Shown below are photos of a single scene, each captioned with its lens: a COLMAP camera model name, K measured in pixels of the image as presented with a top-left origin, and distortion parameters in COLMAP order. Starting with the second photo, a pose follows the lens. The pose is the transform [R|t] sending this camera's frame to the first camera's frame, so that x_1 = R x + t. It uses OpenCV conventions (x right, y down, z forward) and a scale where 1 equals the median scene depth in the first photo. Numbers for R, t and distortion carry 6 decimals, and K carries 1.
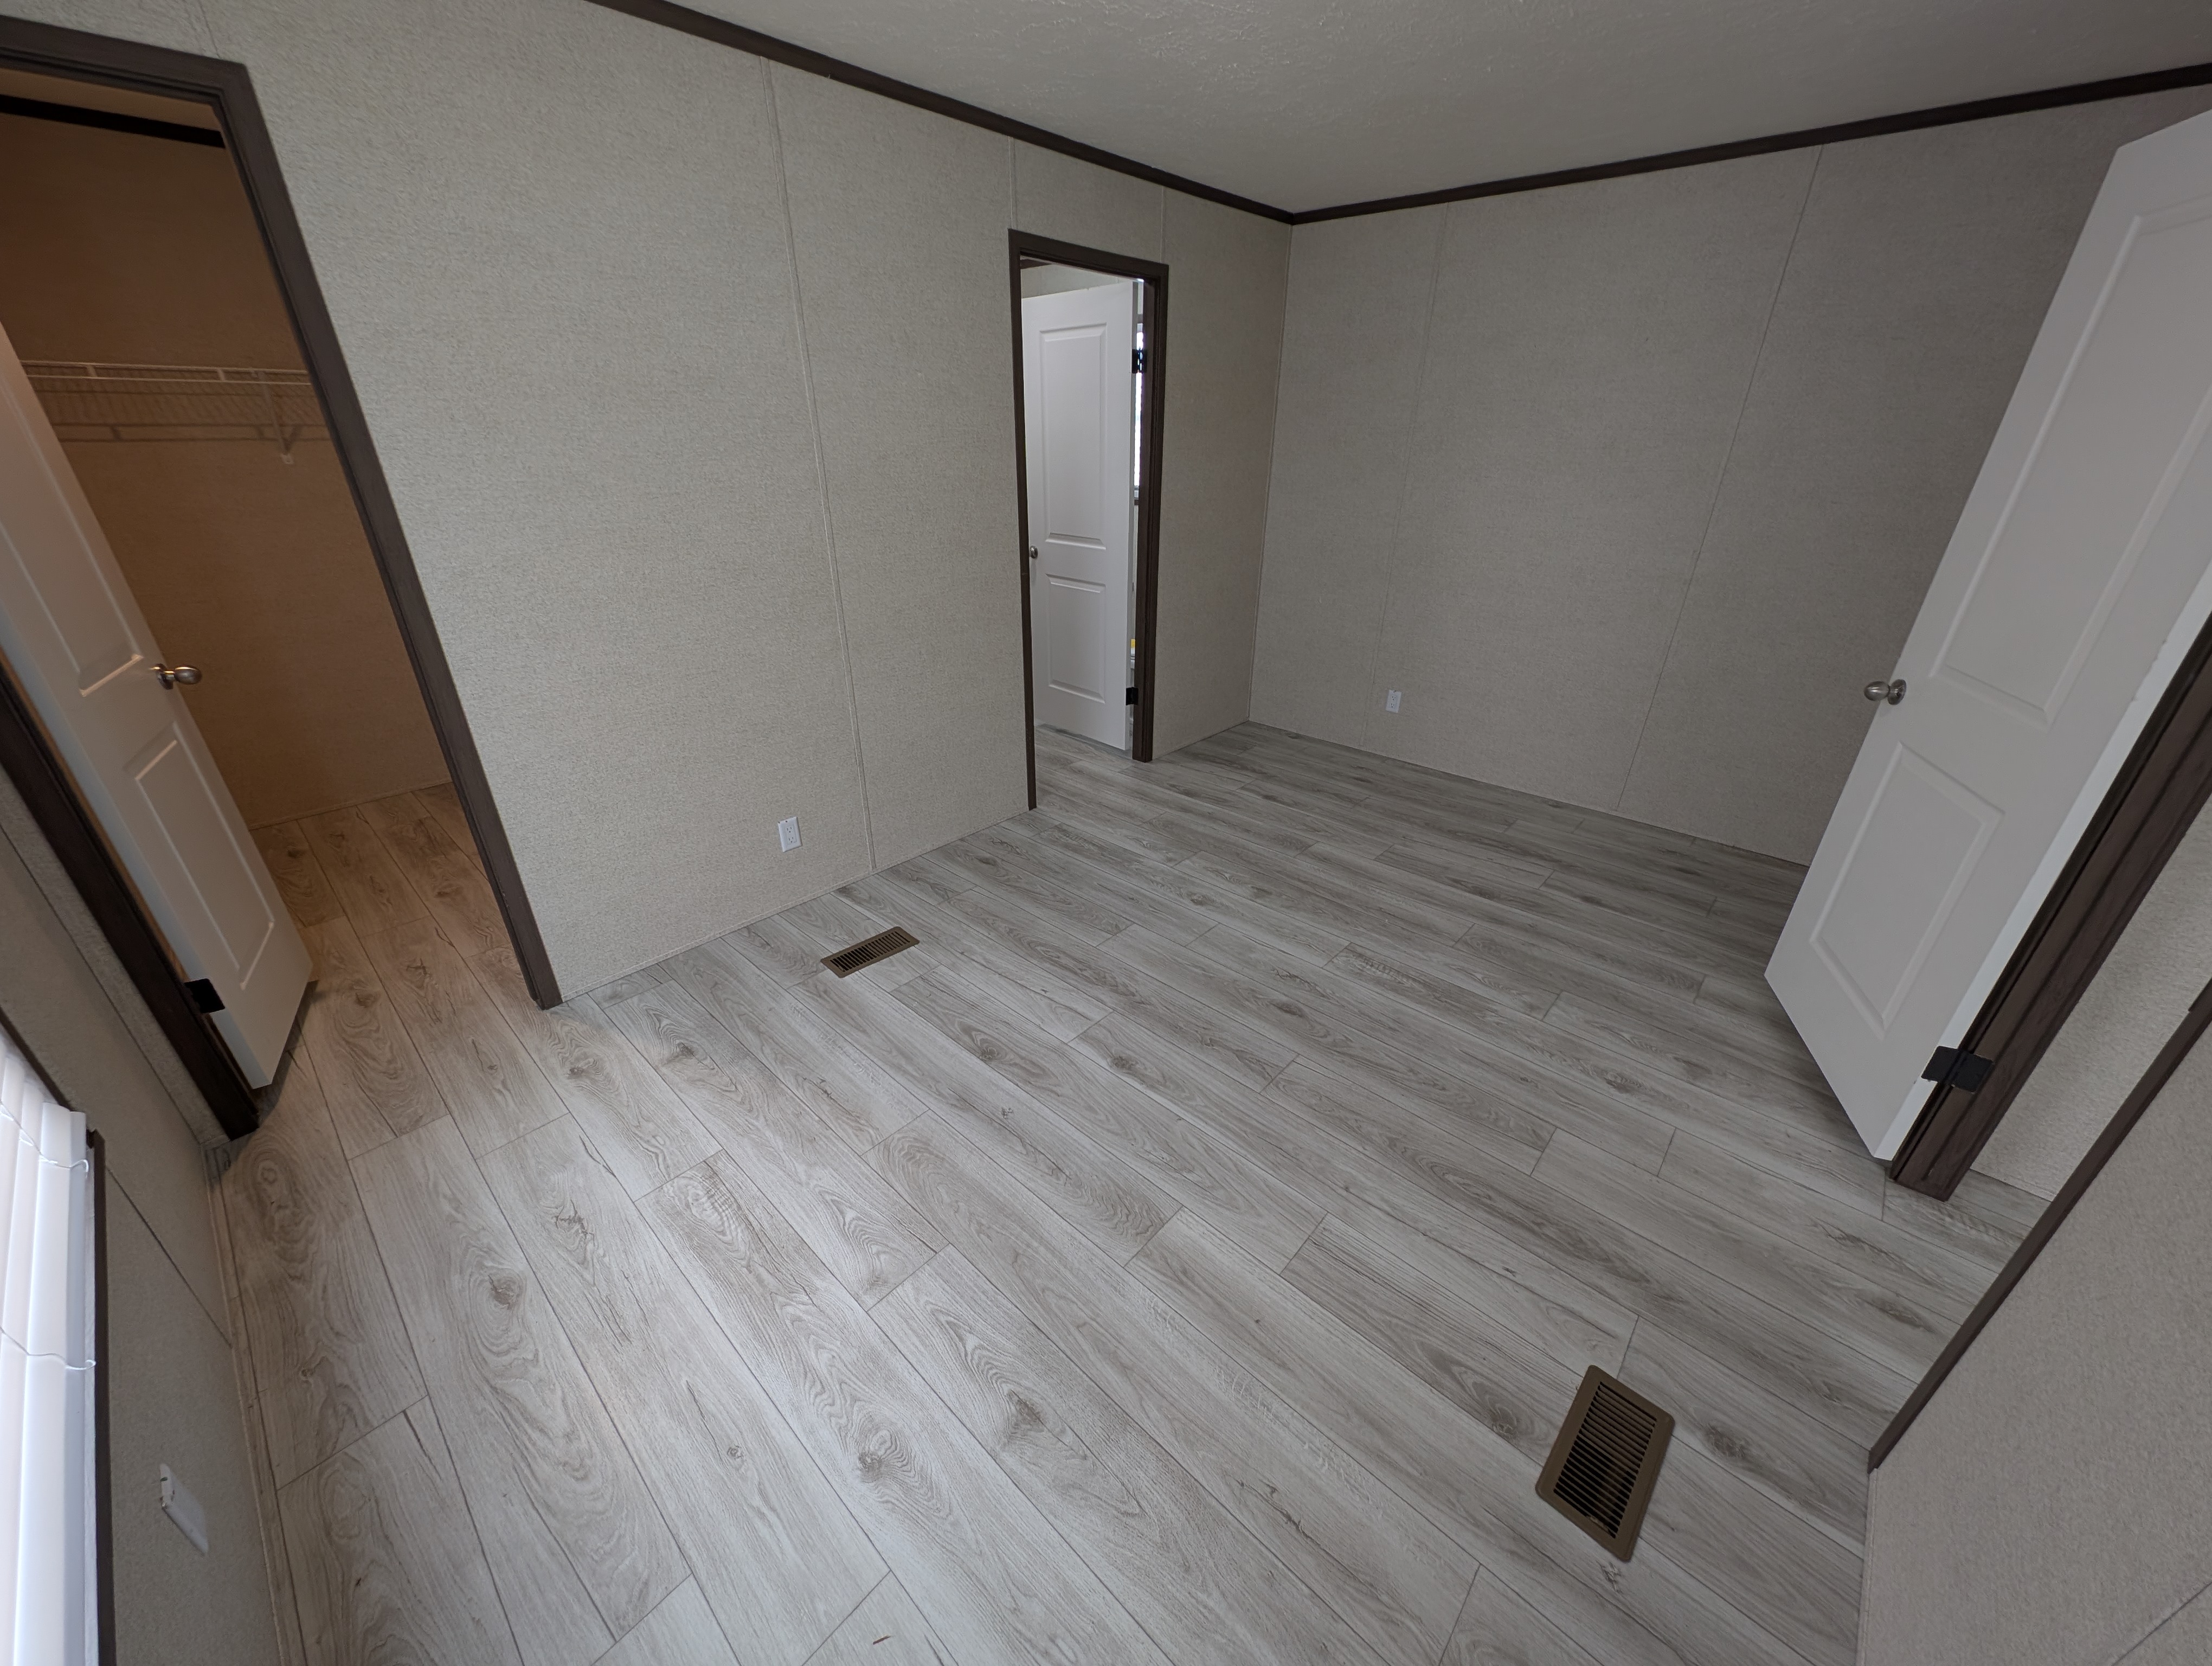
lens RADIAL K [[848.1, 0, 1109.2], [0, 848.1, 780.6], [0, 0, 1]] dist [0.010555, -0.004809]
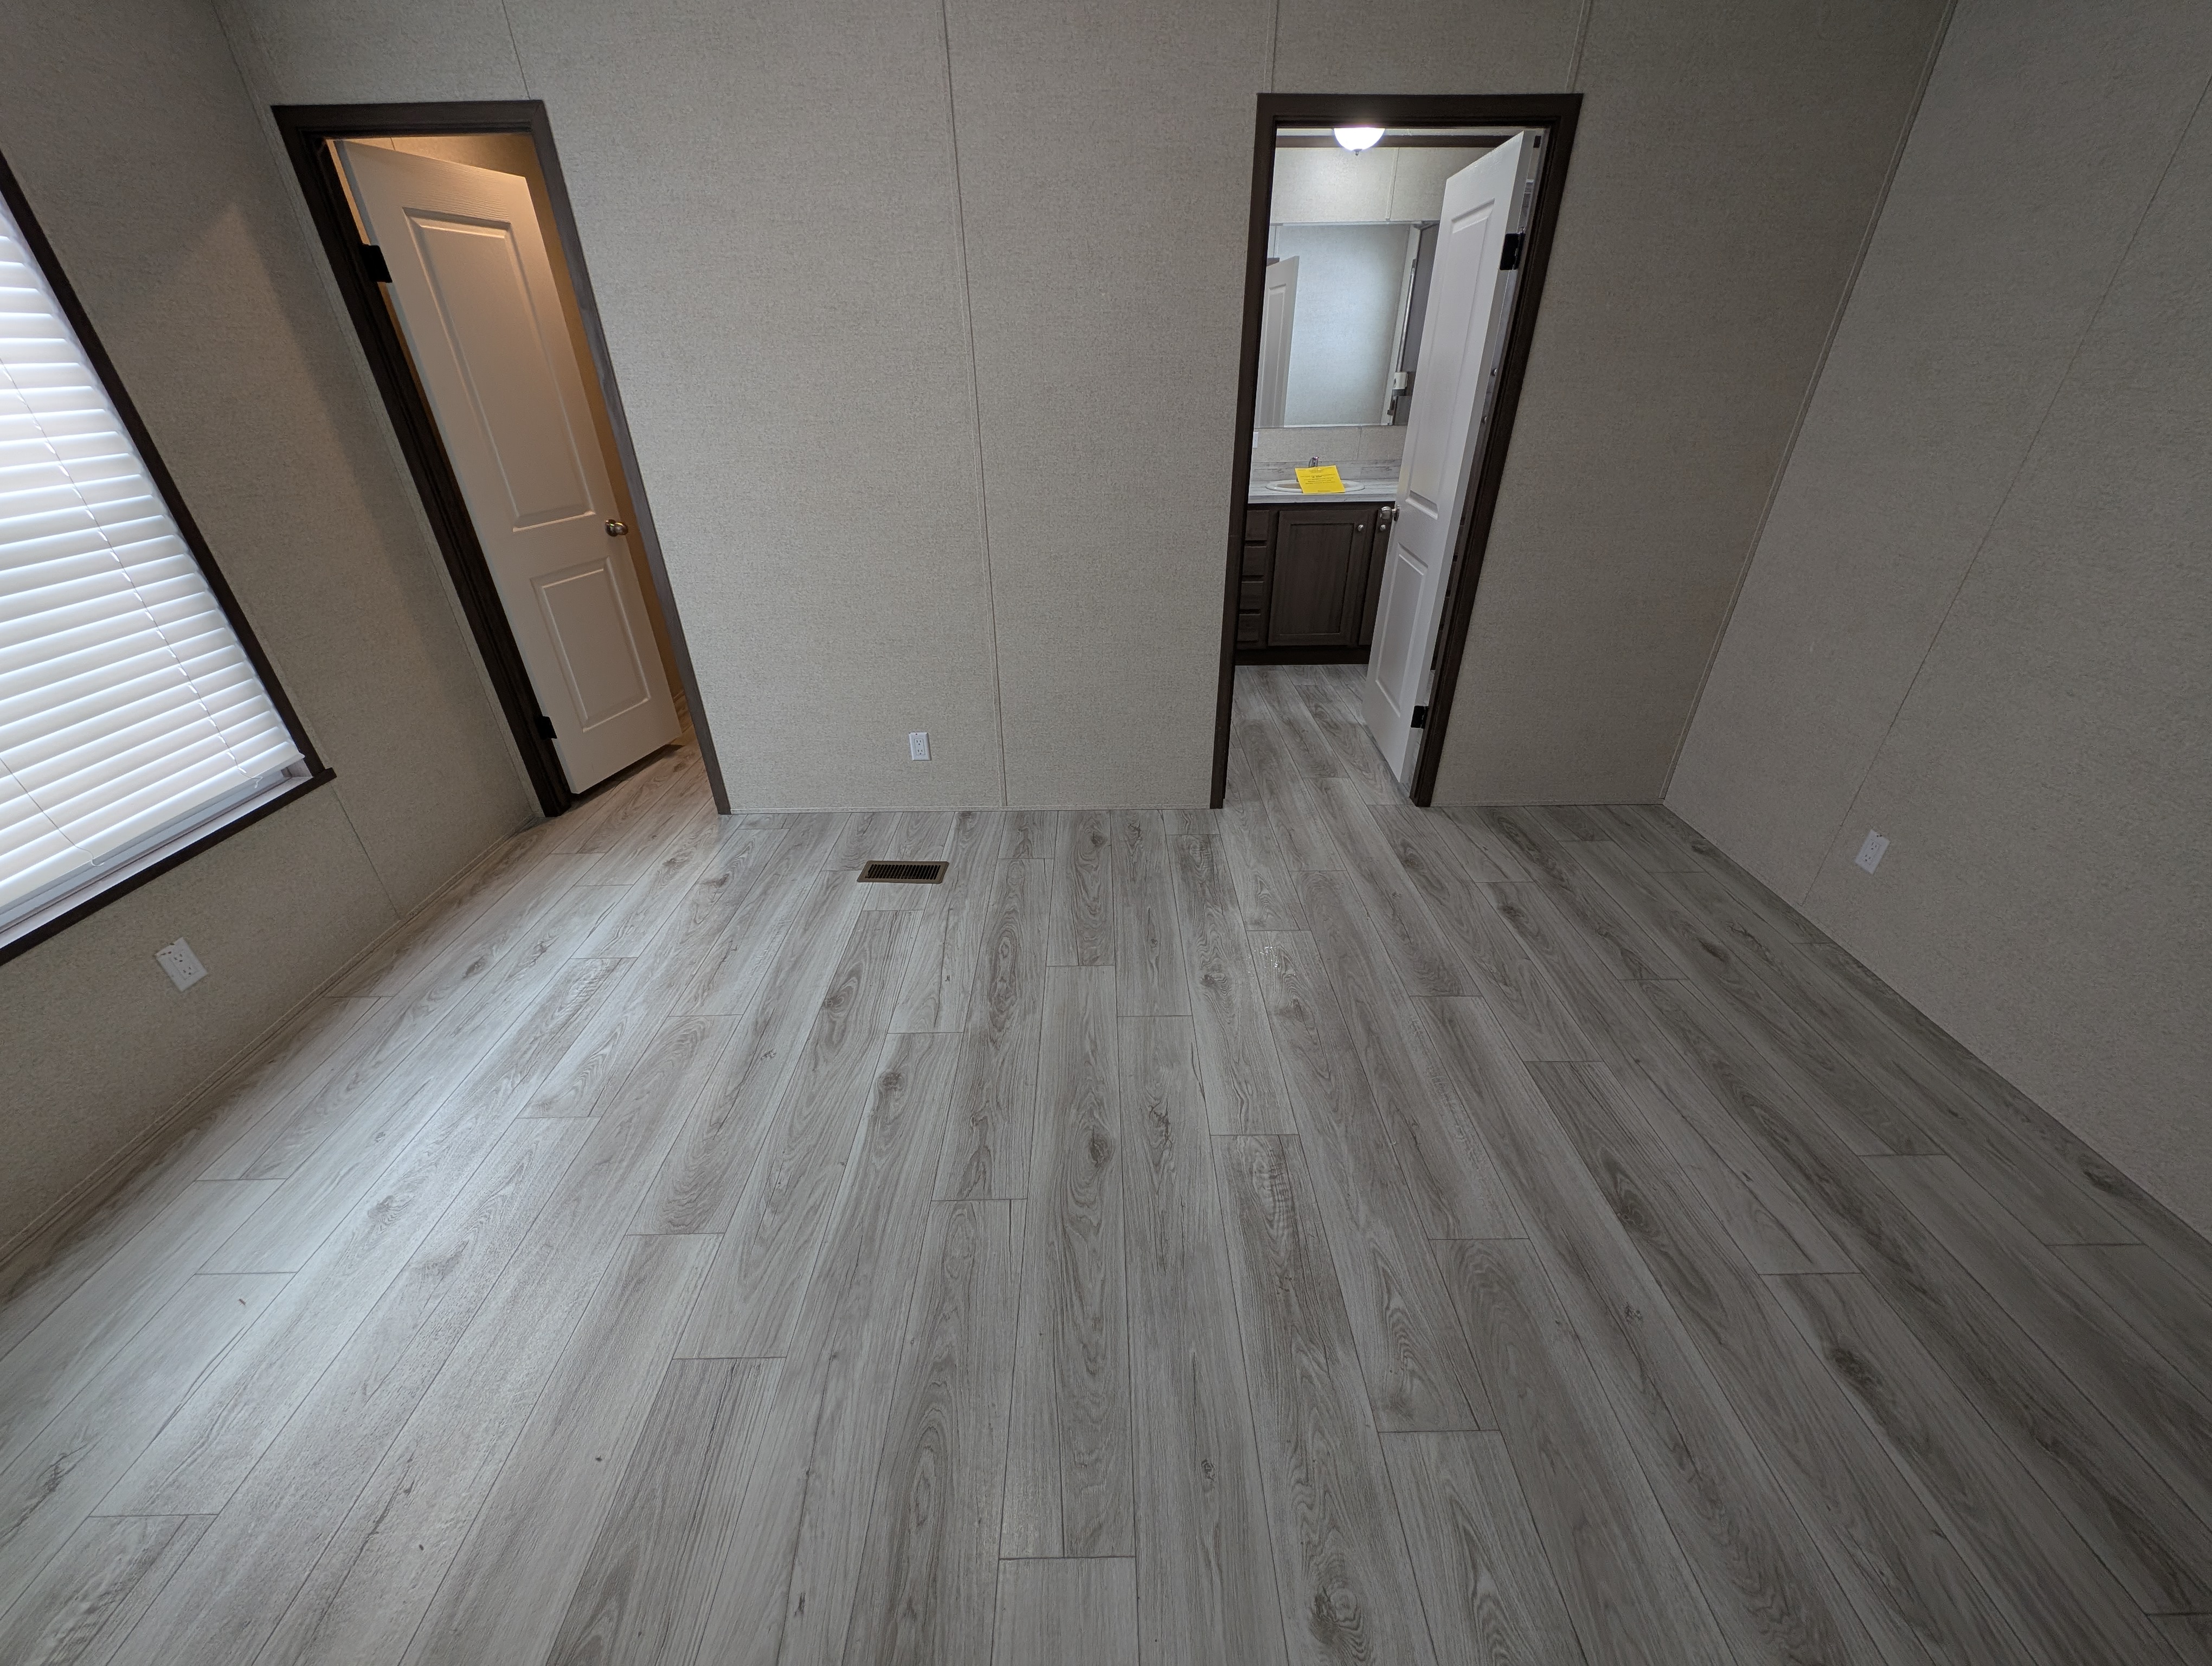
lens RADIAL K [[850.1, 0, 1106.6], [0, 850.1, 788.4], [0, 0, 1]] dist [0.018643, -0.011278]
pose [[0.680456, 0.320160, -0.659149, 0.540838], [-0.269710, 0.945786, 0.180956, -0.152890], [0.681349, 0.054647, 0.729916, 0.380371]]
